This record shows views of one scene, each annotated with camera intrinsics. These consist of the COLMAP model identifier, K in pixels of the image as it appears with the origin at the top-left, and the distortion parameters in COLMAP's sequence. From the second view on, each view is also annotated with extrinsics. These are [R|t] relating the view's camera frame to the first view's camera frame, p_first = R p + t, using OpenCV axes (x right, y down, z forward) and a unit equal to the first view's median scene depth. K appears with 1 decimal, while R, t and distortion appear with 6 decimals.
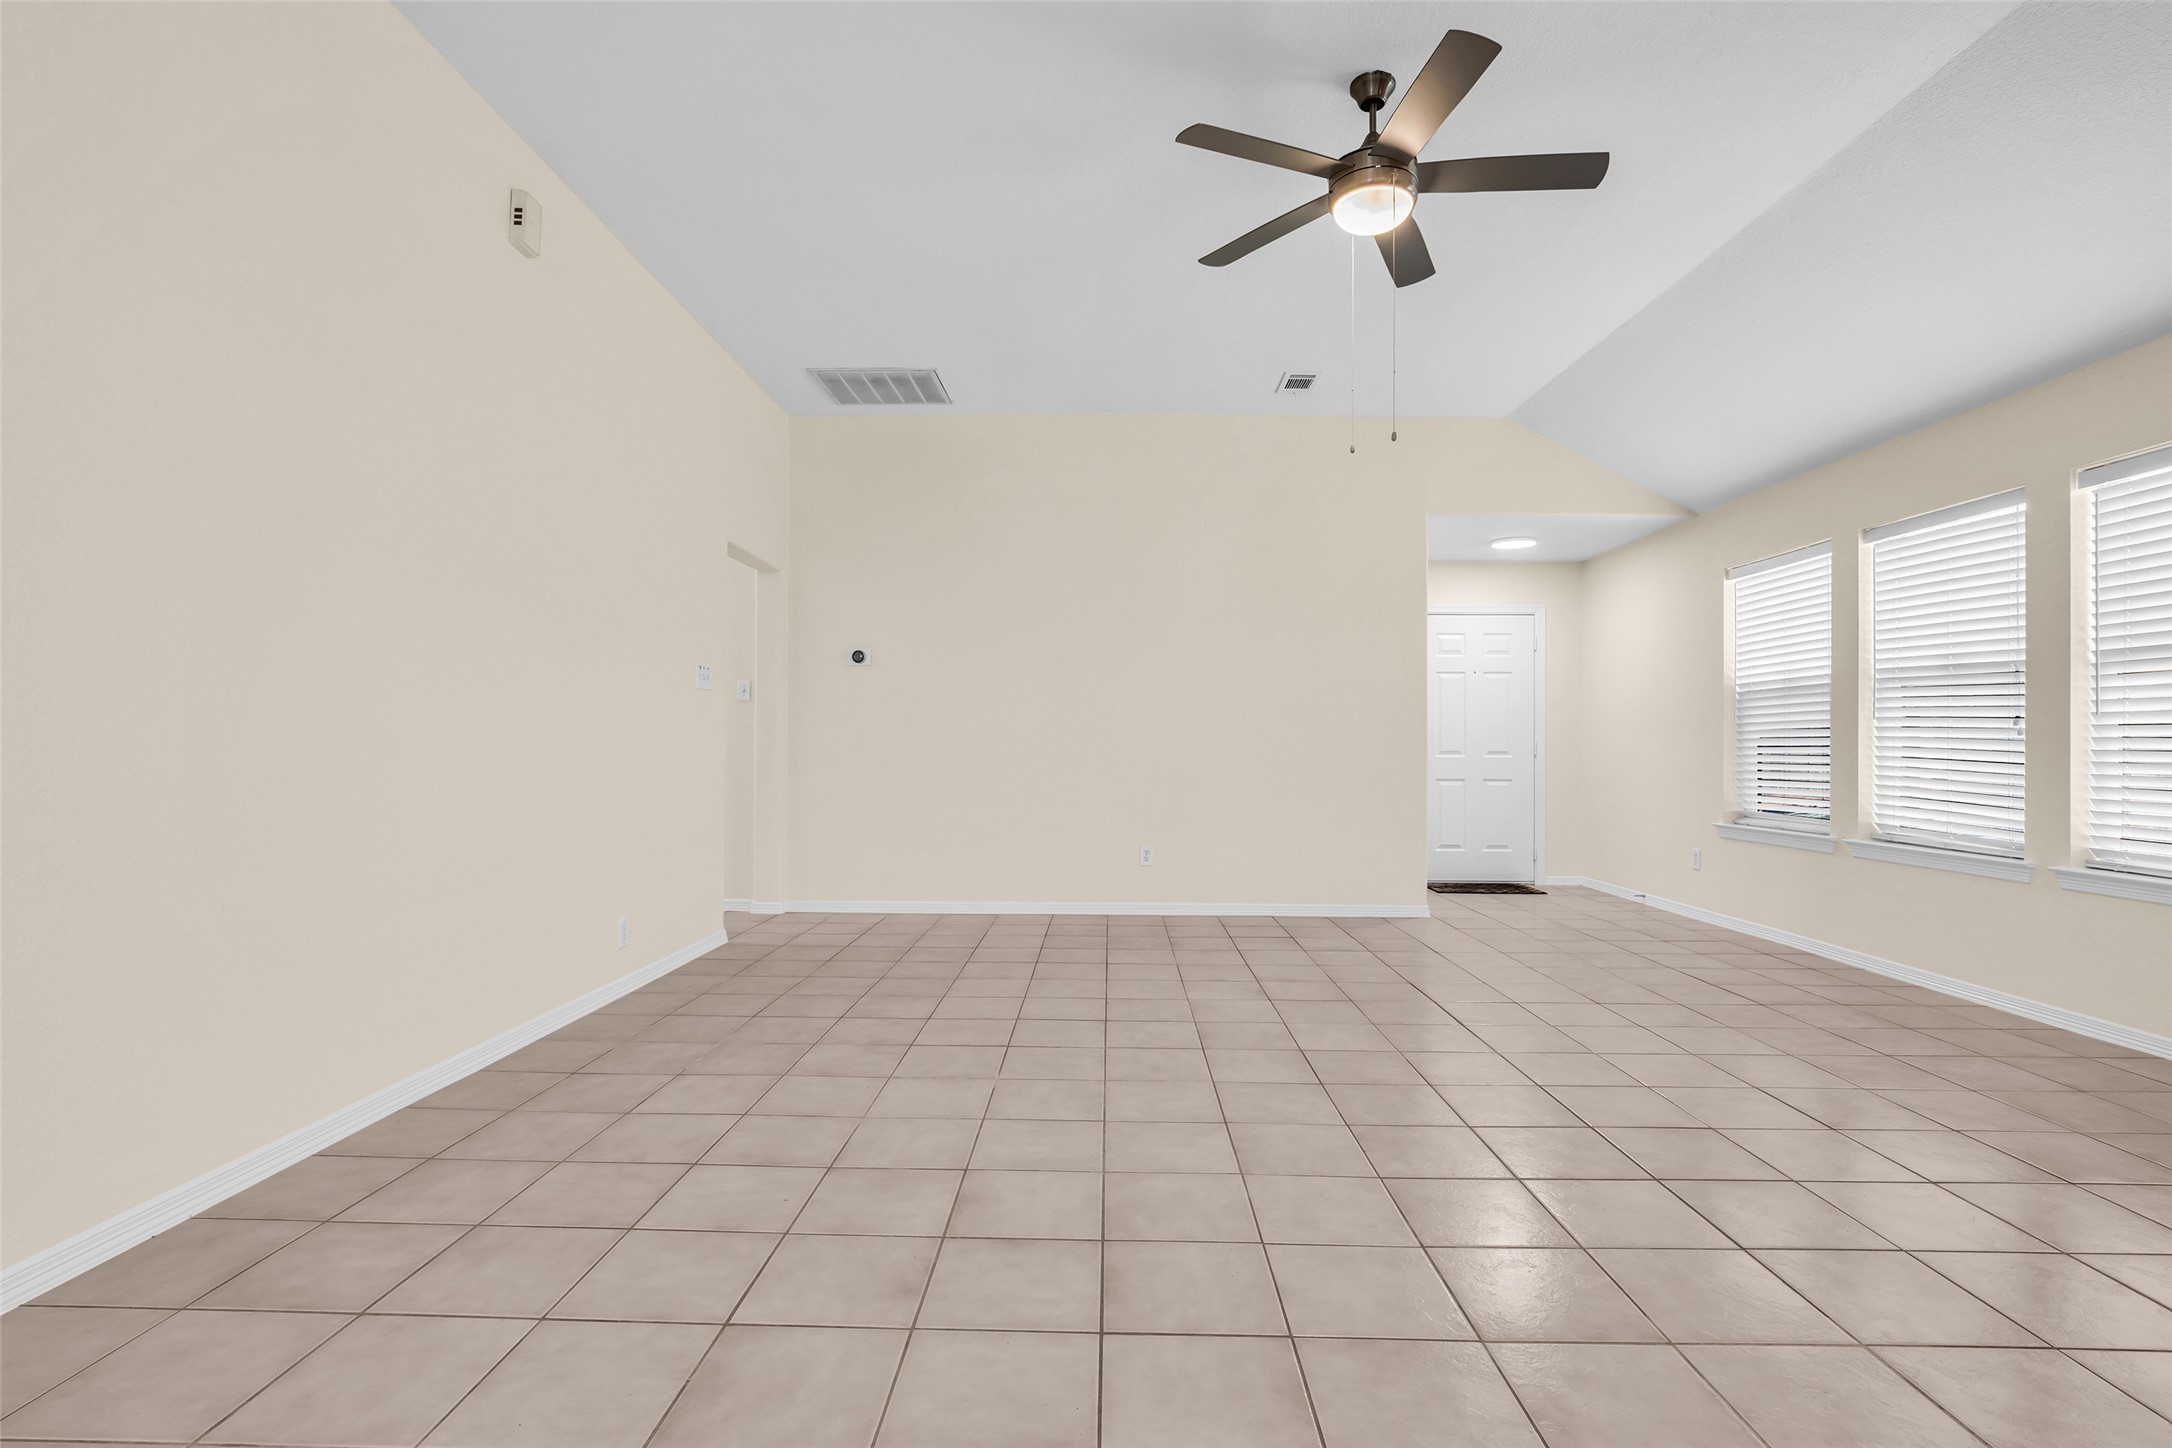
lens RADIAL K [[1002.2, 0, 1093.1], [0, 1002.2, 743.5], [0, 0, 1]] dist [-0.017359, 0.004657]
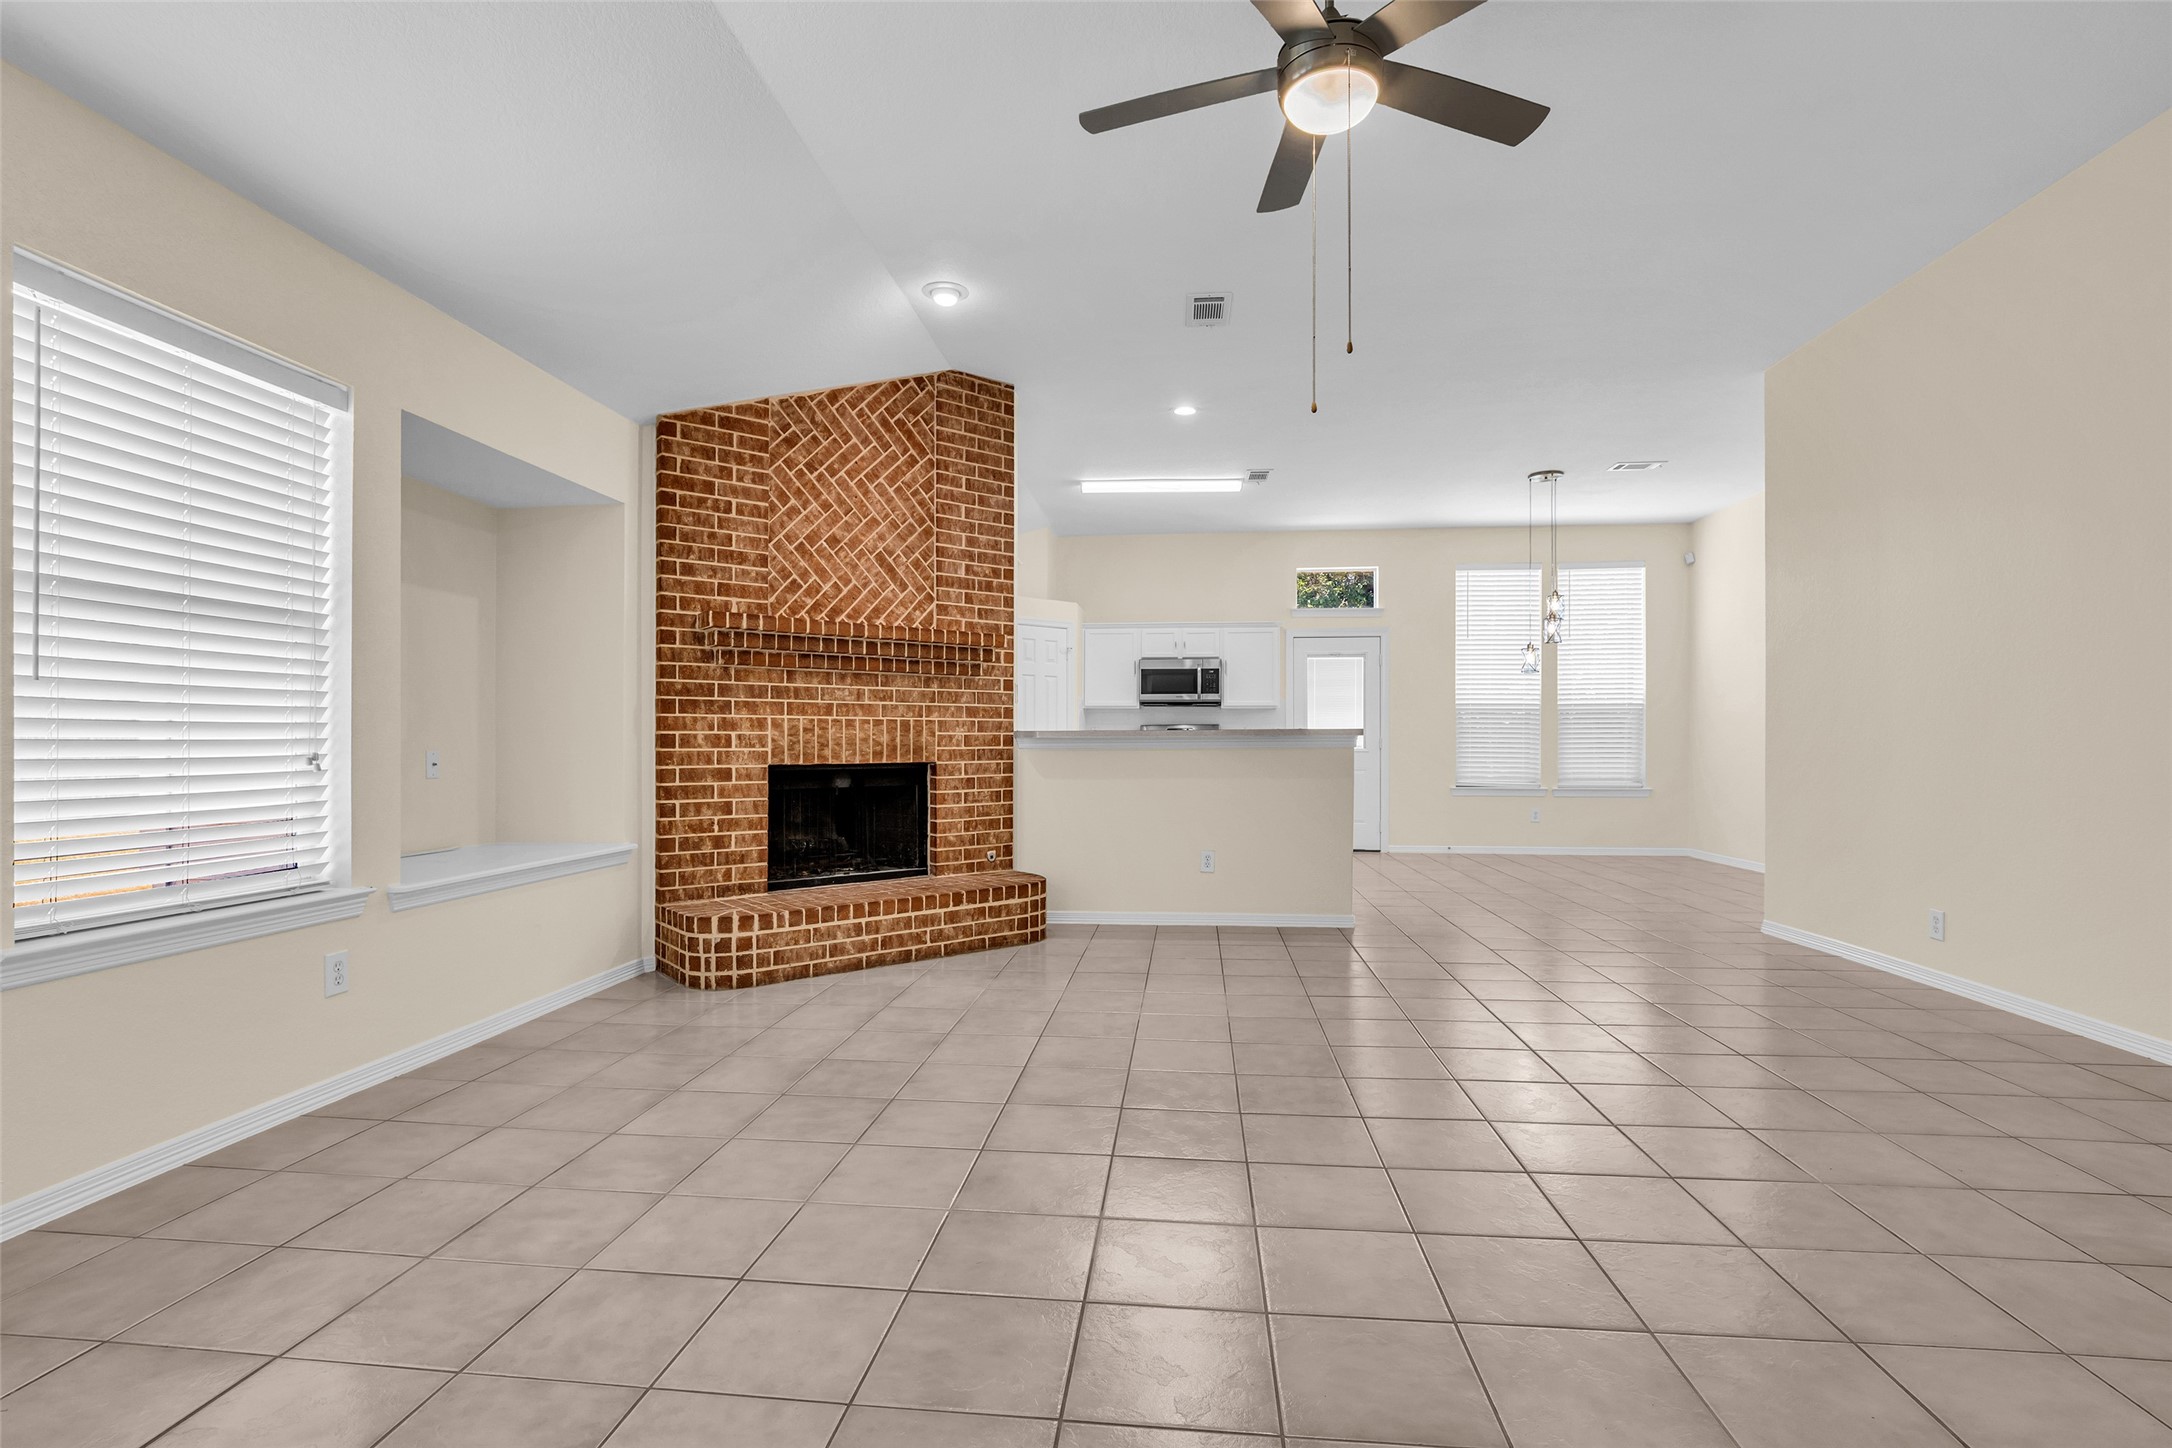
lens RADIAL K [[1002.2, 0, 1077.8], [0, 1002.2, 752.9], [0, 0, 1]] dist [-0.017359, 0.004657]
pose [[-0.994936, -0.008112, 0.100185, 0.307666], [-0.006780, 0.999884, 0.013631, 0.001281], [-0.100284, 0.012883, -0.994875, 1.412960]]
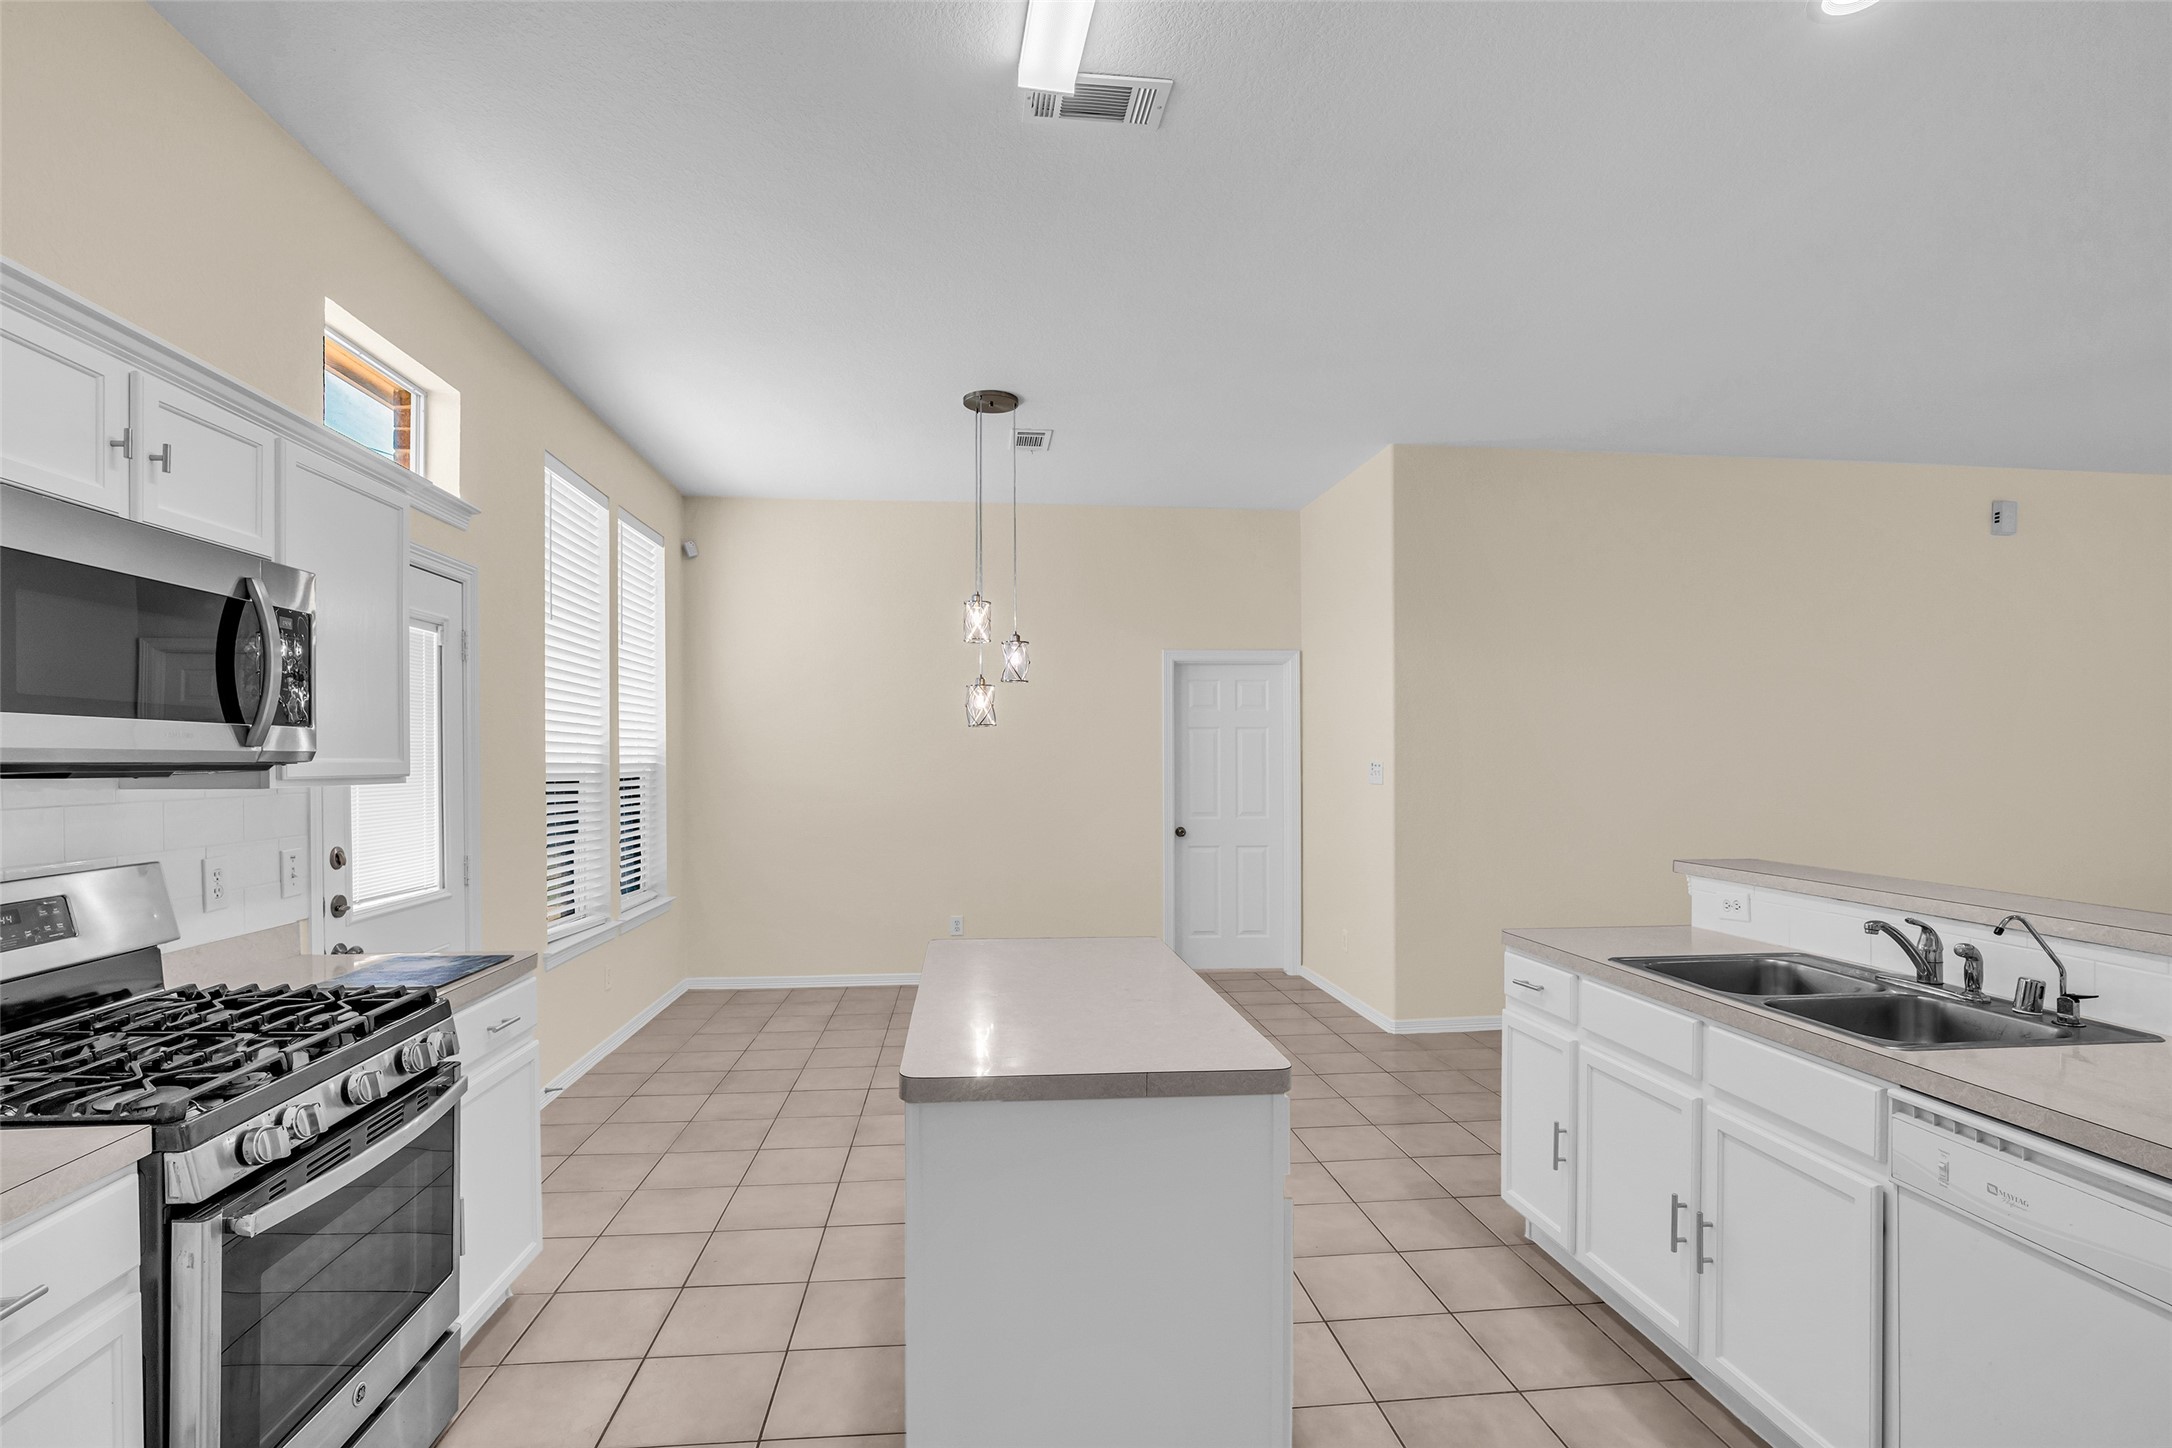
lens RADIAL K [[1002.2, 0, 1076.5], [0, 1002.2, 749.3], [0, 0, 1]] dist [-0.017359, 0.004657]
pose [[0.107182, -0.017764, -0.994081, 0.776860], [-0.002496, 0.999832, -0.018136, -0.087694], [0.994236, 0.004425, 0.107119, -0.630656]]
